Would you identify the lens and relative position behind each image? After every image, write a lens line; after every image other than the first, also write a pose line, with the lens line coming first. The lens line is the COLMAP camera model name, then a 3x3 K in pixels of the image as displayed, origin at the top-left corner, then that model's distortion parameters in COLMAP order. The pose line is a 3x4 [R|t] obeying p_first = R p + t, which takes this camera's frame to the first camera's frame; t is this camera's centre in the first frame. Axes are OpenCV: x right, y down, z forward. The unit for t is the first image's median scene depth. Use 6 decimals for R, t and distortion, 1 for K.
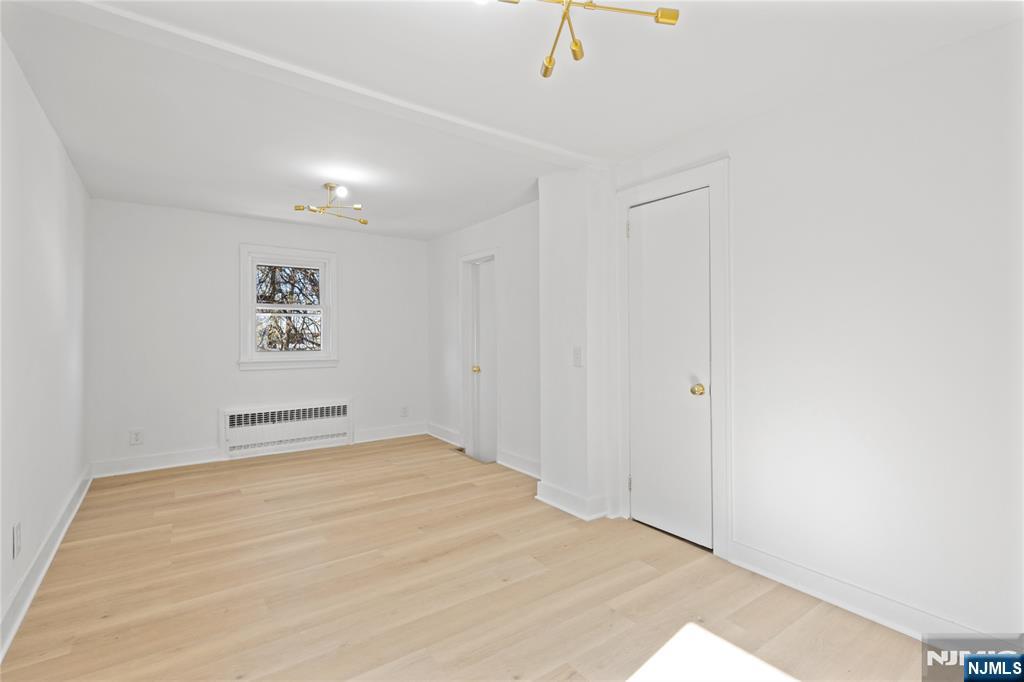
lens RADIAL K [[480.2, 0, 512.1], [0, 480.2, 337.8], [0, 0, 1]] dist [0.012887, -0.004922]
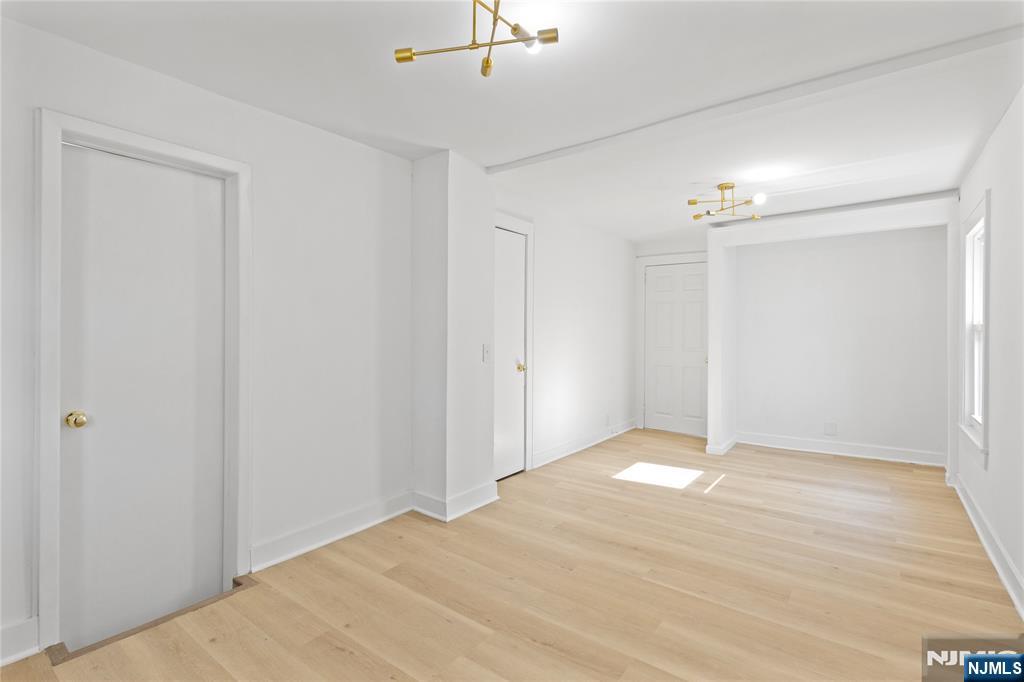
lens RADIAL K [[480.2, 0, 511.7], [0, 480.2, 336.0], [0, 0, 1]] dist [0.012887, -0.004922]
pose [[-0.302884, -0.012759, 0.952942, -1.085730], [-0.001652, 0.999916, 0.012863, -0.013281], [-0.953026, 0.002322, -0.302880, 1.561616]]
